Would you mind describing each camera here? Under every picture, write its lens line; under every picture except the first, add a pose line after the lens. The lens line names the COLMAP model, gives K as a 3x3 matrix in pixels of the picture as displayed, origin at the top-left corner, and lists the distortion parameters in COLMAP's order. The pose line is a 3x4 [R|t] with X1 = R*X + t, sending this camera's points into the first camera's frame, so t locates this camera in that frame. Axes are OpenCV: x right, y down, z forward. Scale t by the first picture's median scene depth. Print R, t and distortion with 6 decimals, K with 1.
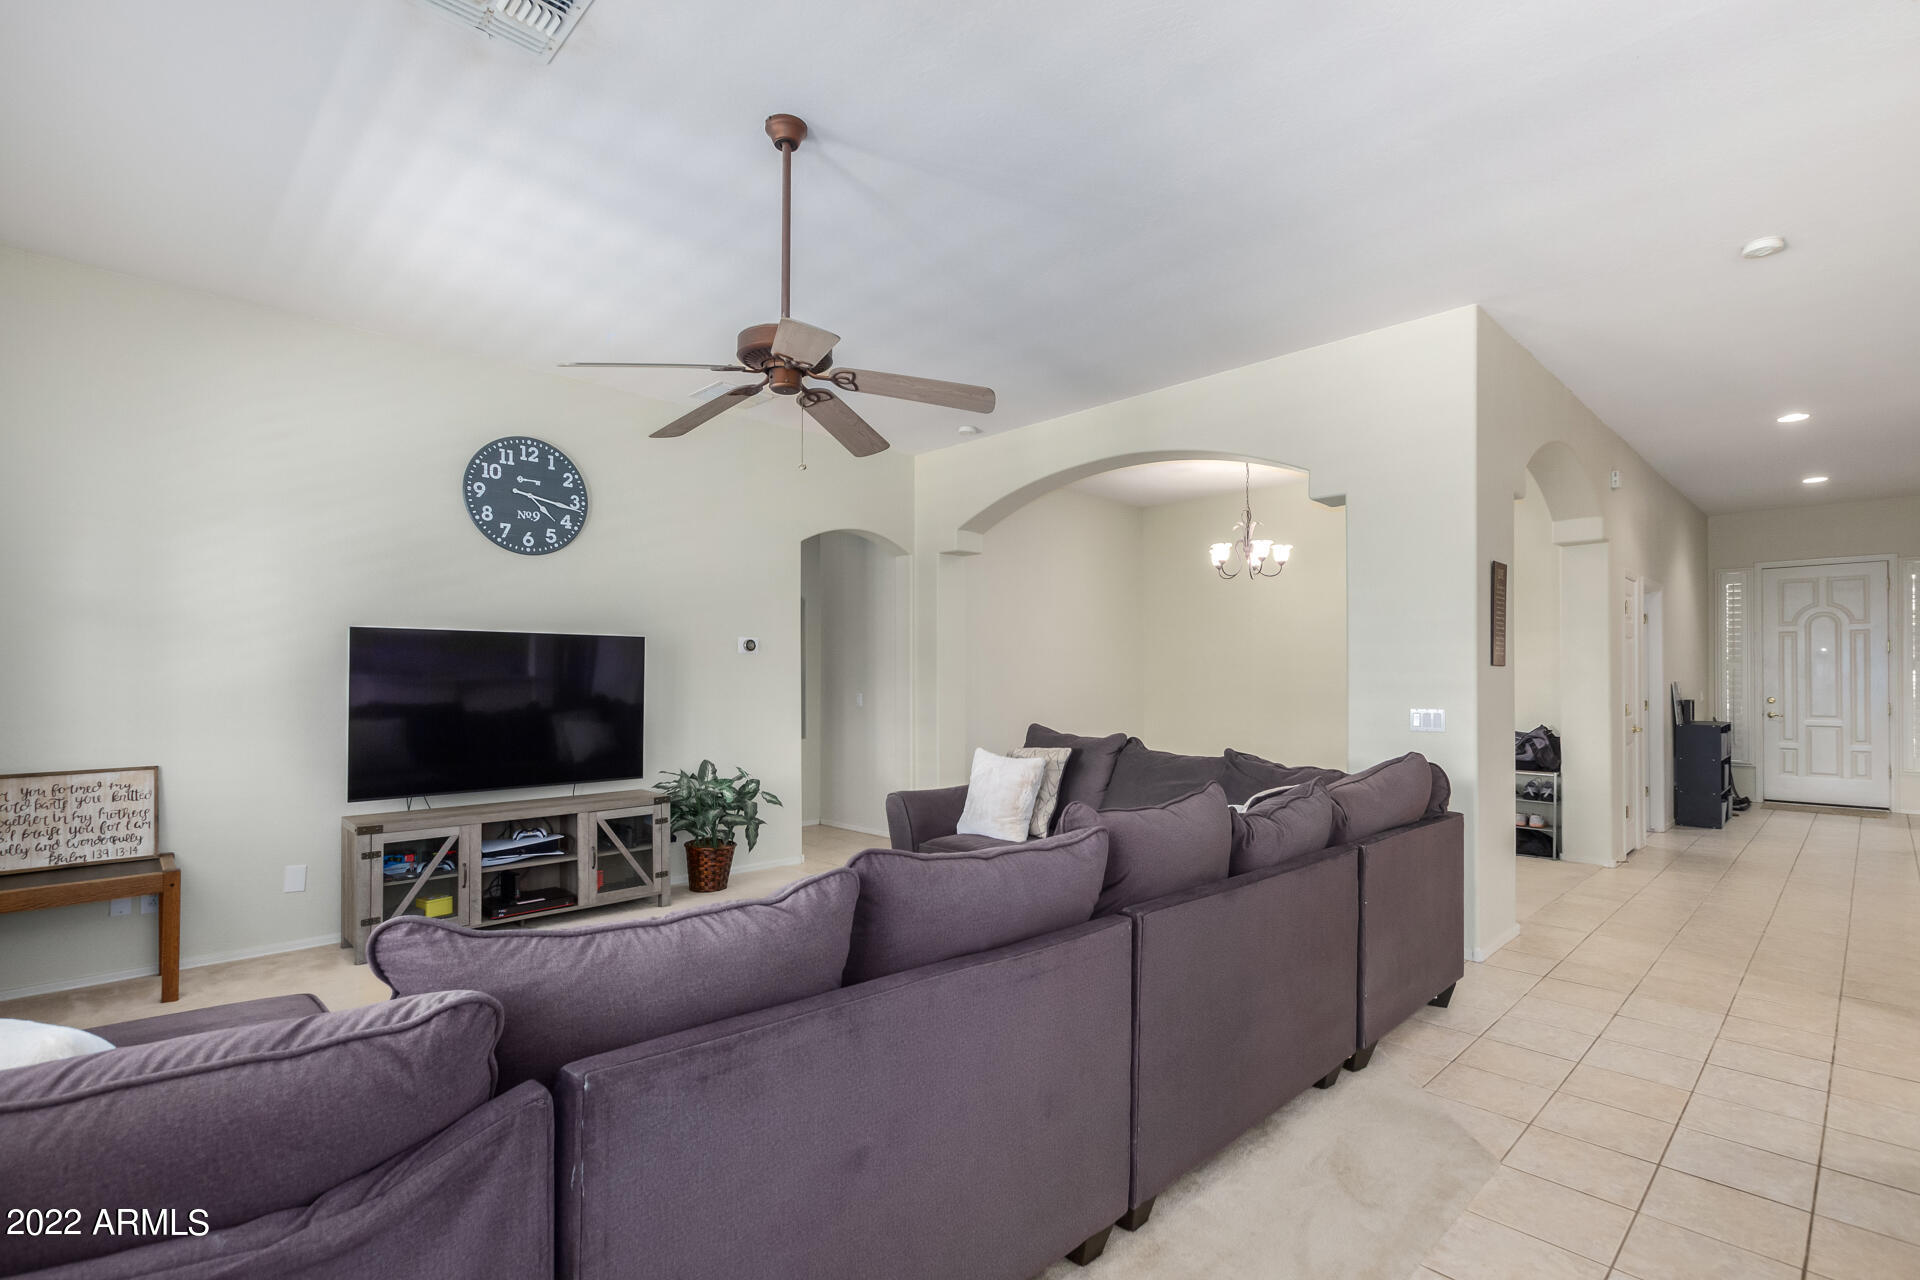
lens RADIAL K [[908.5, 0, 983.6], [0, 908.5, 663.8], [0, 0, 1]] dist [0.007520, -0.003373]
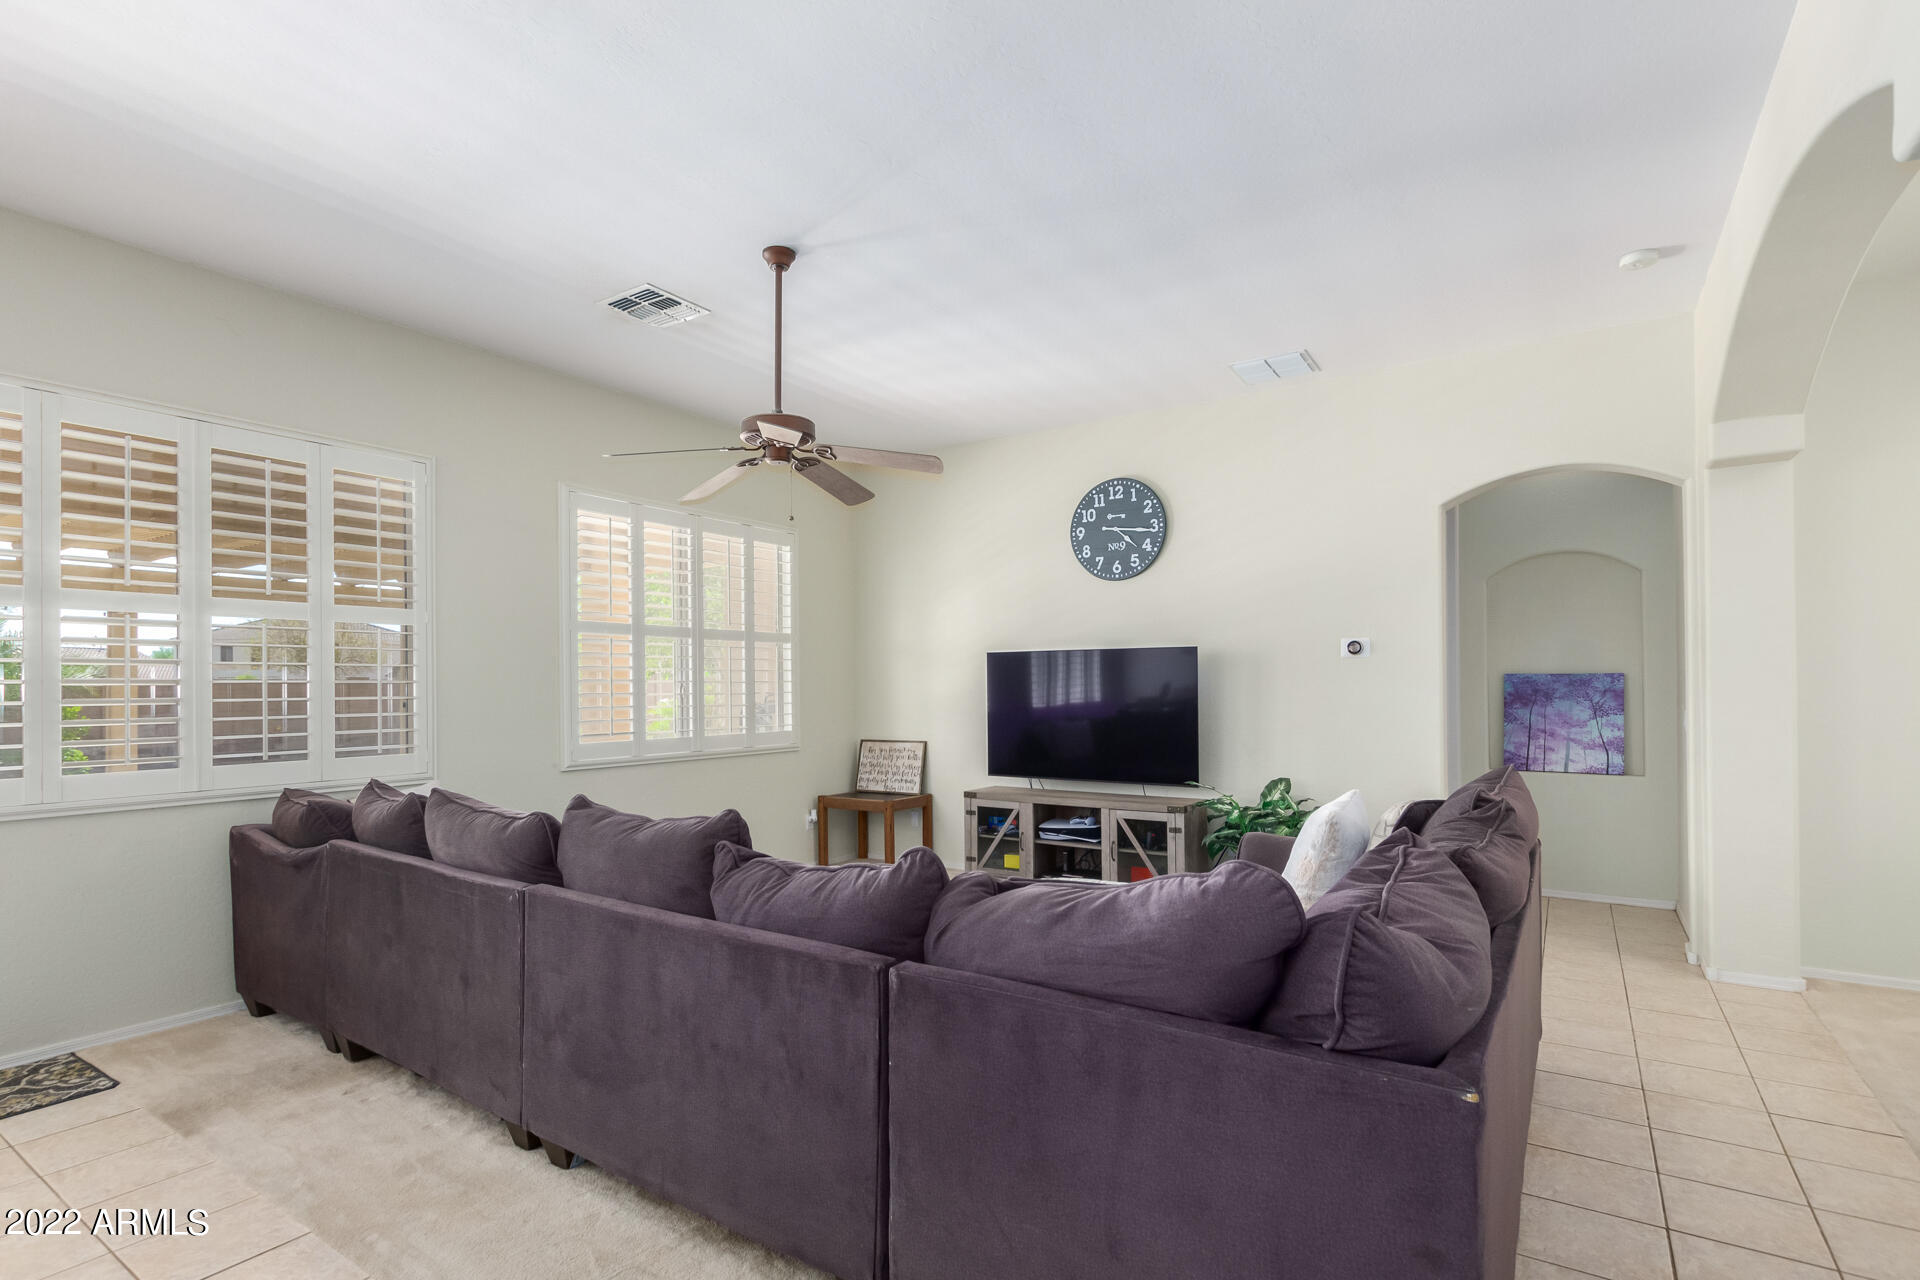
lens RADIAL K [[908.5, 0, 955.5], [0, 908.5, 685.4], [0, 0, 1]] dist [0.007520, -0.003373]
pose [[0.200460, -0.002080, -0.979700, 0.586914], [0.019484, 0.999808, 0.001864, 0.006405], [0.979508, -0.019462, 0.200463, 0.572019]]
